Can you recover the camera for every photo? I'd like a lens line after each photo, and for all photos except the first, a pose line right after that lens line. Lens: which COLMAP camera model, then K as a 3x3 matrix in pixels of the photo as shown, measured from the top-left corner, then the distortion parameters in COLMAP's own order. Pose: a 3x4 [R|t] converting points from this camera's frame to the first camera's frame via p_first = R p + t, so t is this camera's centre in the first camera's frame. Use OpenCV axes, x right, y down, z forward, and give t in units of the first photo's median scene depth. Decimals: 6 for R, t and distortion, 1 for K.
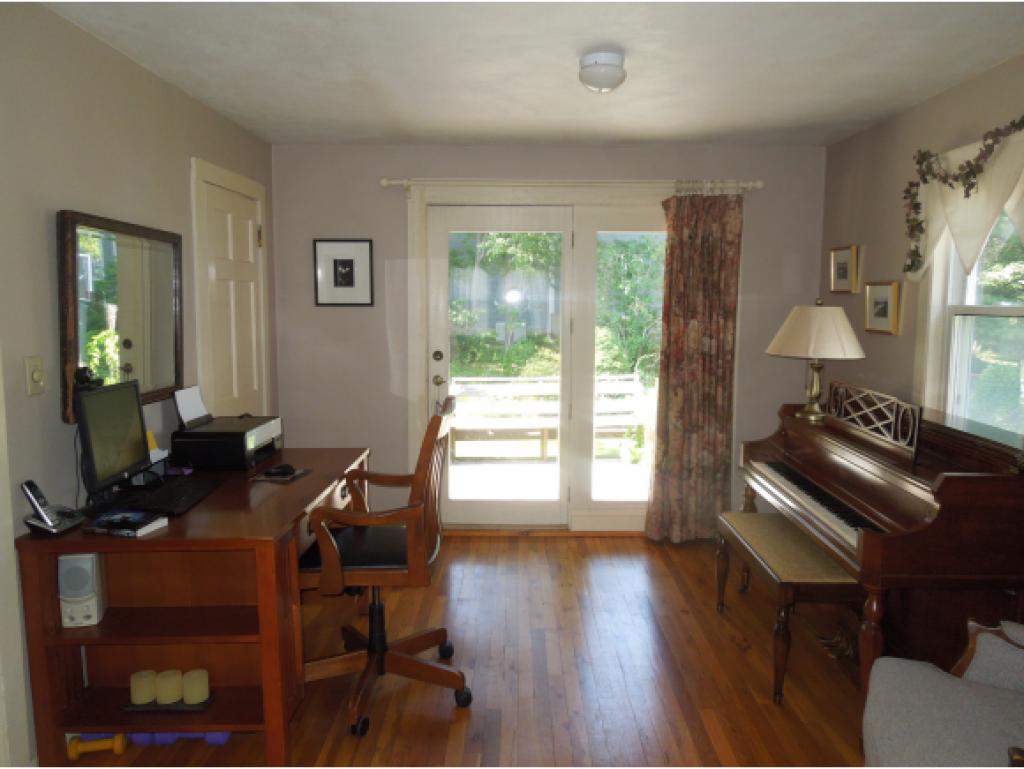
lens RADIAL K [[760.9, 0, 505.2], [0, 760.9, 384.0], [0, 0, 1]] dist [-0.003645, -0.005970]
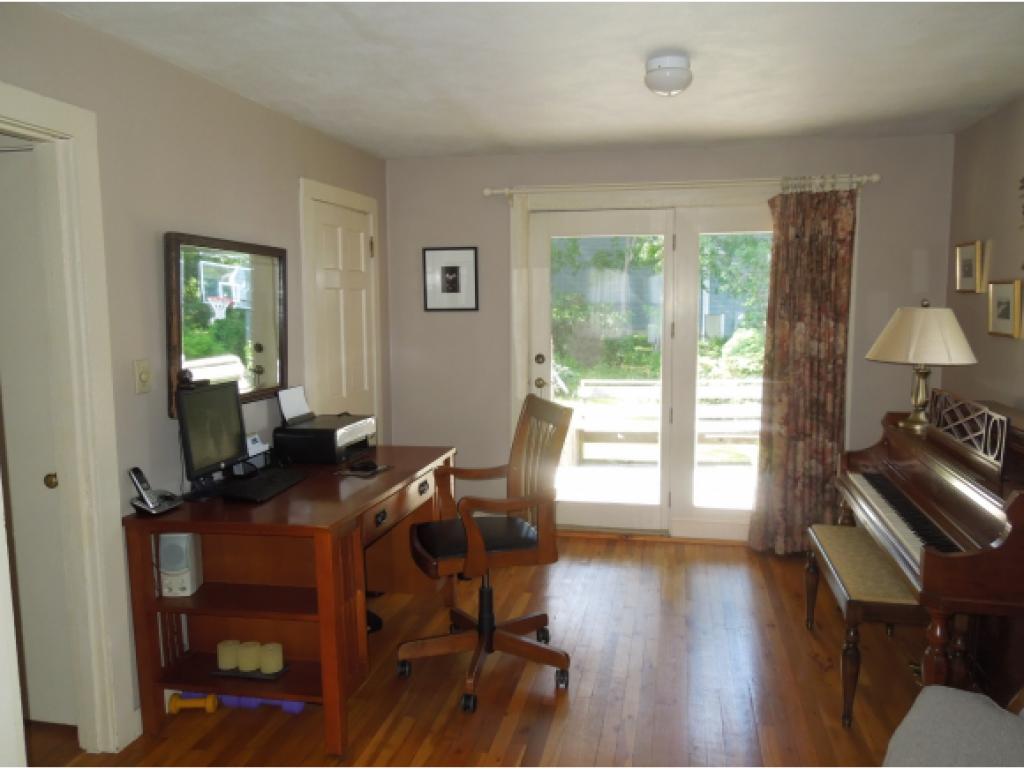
lens RADIAL K [[761.2, 0, 512.0], [0, 761.2, 384.5], [0, 0, 1]] dist [-0.003398, -0.002416]
pose [[0.979745, 0.010138, -0.199993, 0.100951], [-0.010309, 0.999947, 0.000184, -0.003217], [0.199984, 0.001882, 0.979797, -0.012184]]
